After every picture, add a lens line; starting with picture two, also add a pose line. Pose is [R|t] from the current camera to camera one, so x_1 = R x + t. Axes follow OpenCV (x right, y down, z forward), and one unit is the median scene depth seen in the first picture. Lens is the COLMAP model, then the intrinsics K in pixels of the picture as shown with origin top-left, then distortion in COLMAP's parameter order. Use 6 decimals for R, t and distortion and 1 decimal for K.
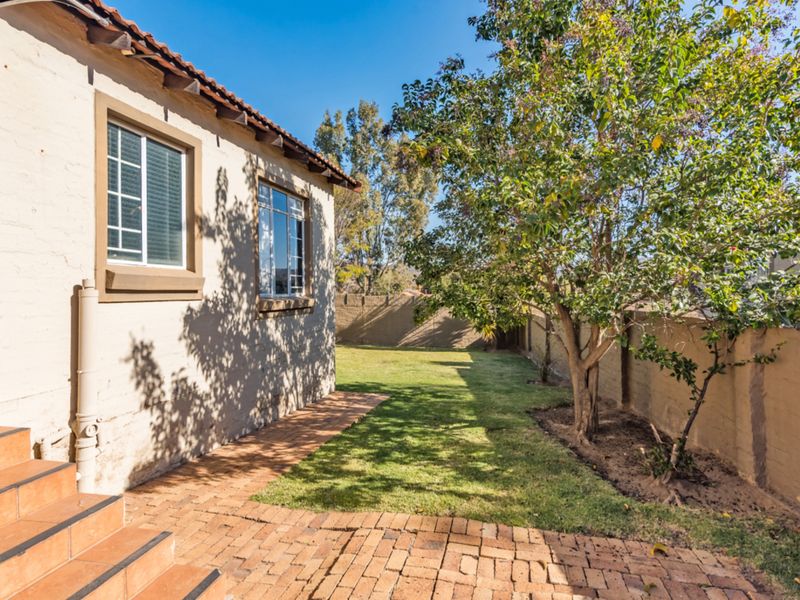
lens RADIAL K [[385.3, 0, 377.0], [0, 385.3, 298.6], [0, 0, 1]] dist [-0.000705, -0.000186]
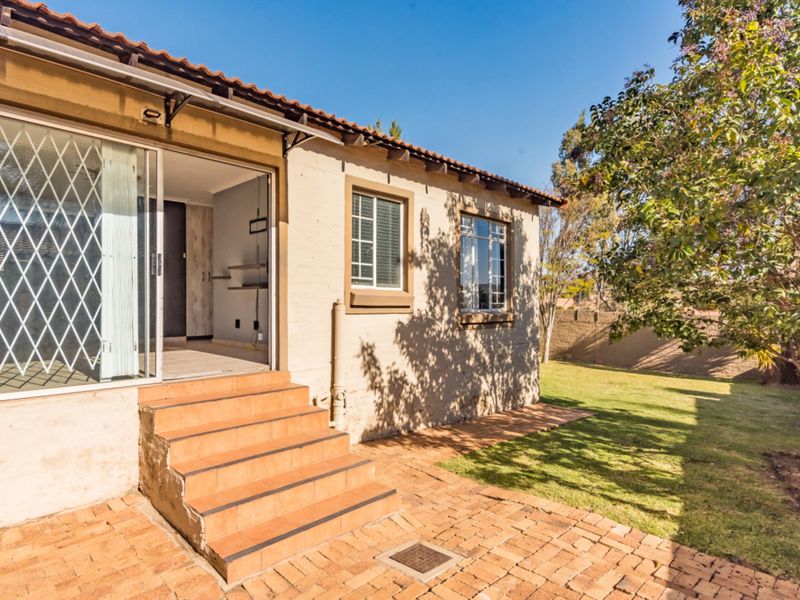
lens RADIAL K [[360.4, 0, 393.5], [0, 360.4, 316.3], [0, 0, 1]] dist [0.001626, -0.000519]
pose [[0.859245, 0.019638, -0.511187, 0.138122], [-0.015124, 0.999801, 0.012987, -0.000475], [0.511340, -0.003428, 0.859372, -0.107726]]
